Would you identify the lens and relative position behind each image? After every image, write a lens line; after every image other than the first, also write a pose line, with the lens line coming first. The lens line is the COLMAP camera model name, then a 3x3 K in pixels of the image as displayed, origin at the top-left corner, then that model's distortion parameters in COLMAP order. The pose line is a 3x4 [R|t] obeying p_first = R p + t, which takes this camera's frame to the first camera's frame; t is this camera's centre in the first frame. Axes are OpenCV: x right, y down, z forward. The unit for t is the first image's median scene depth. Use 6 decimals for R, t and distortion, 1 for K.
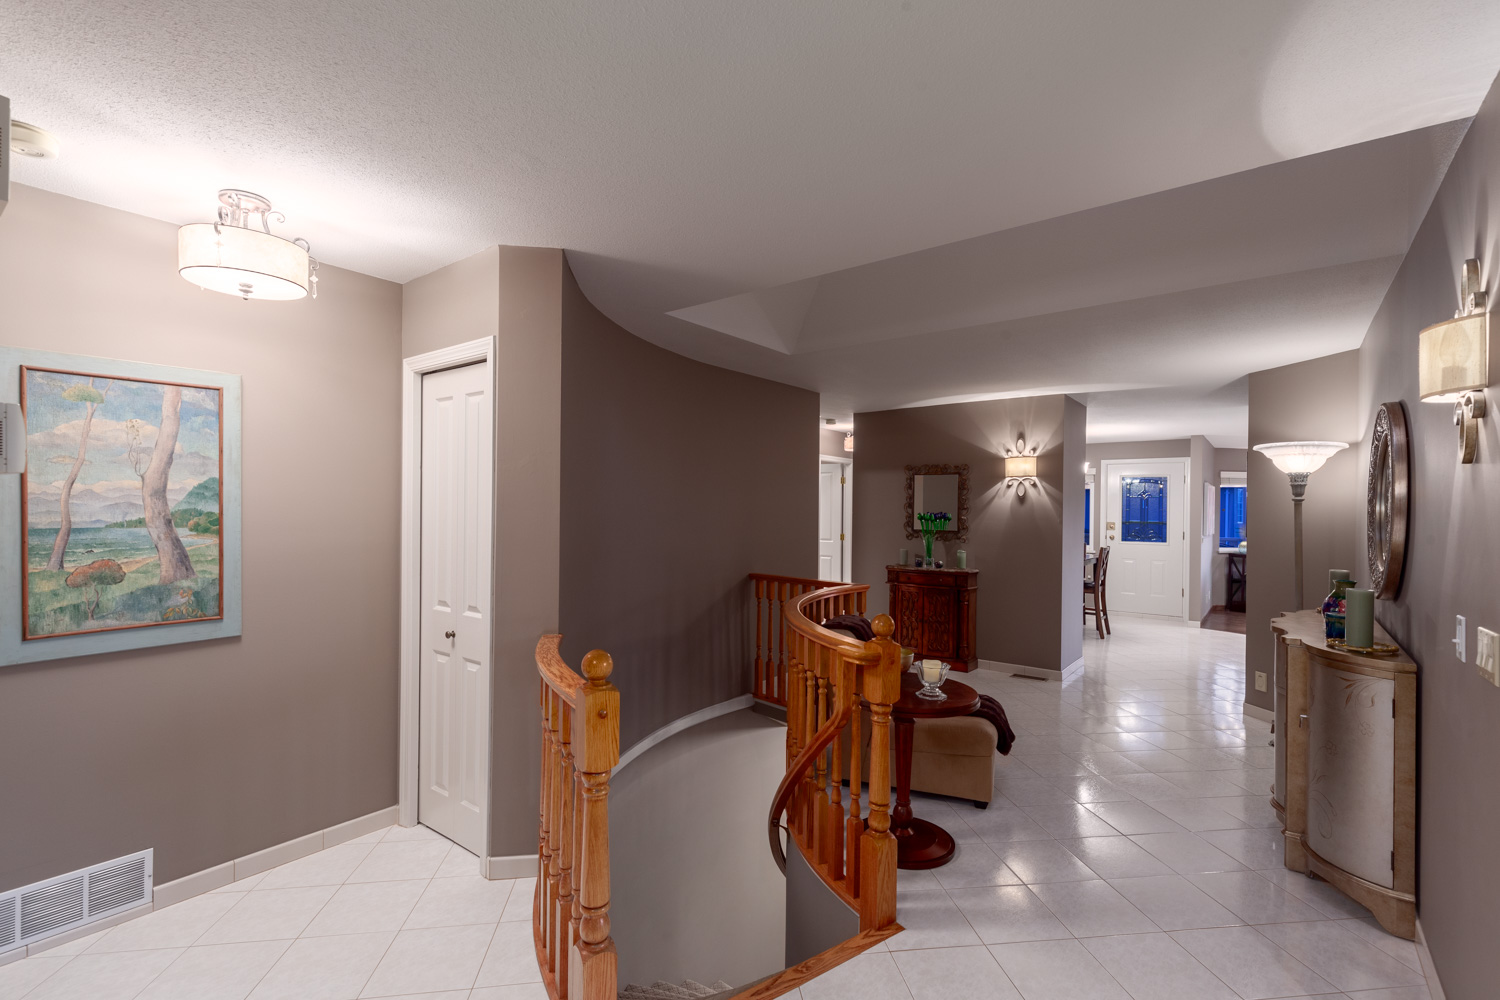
lens RADIAL K [[652.4, 0, 750.0], [0, 652.4, 500.0], [0, 0, 1]] dist [0.000532, 0.000019]
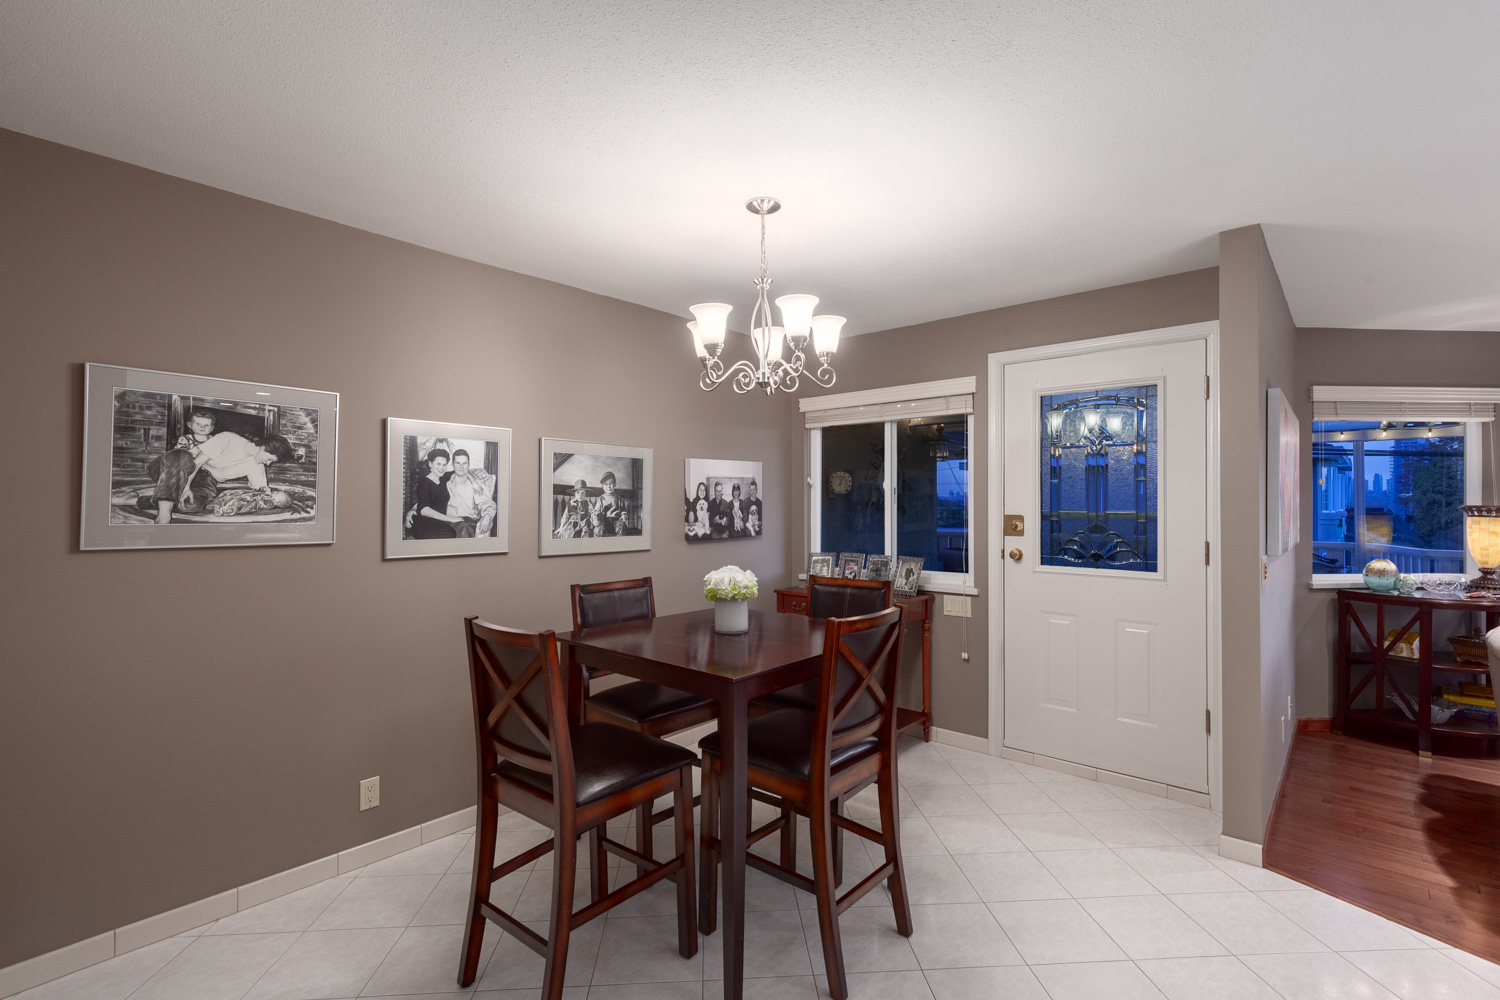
lens RADIAL K [[682.3, 0, 750.0], [0, 682.3, 500.0], [0, 0, 1]] dist [0.006317, 0.000490]
pose [[0.998548, -0.013820, -0.052071, 0.418981], [0.013404, 0.999875, -0.008342, 0.026193], [0.052180, 0.007632, 0.998609, 0.593045]]
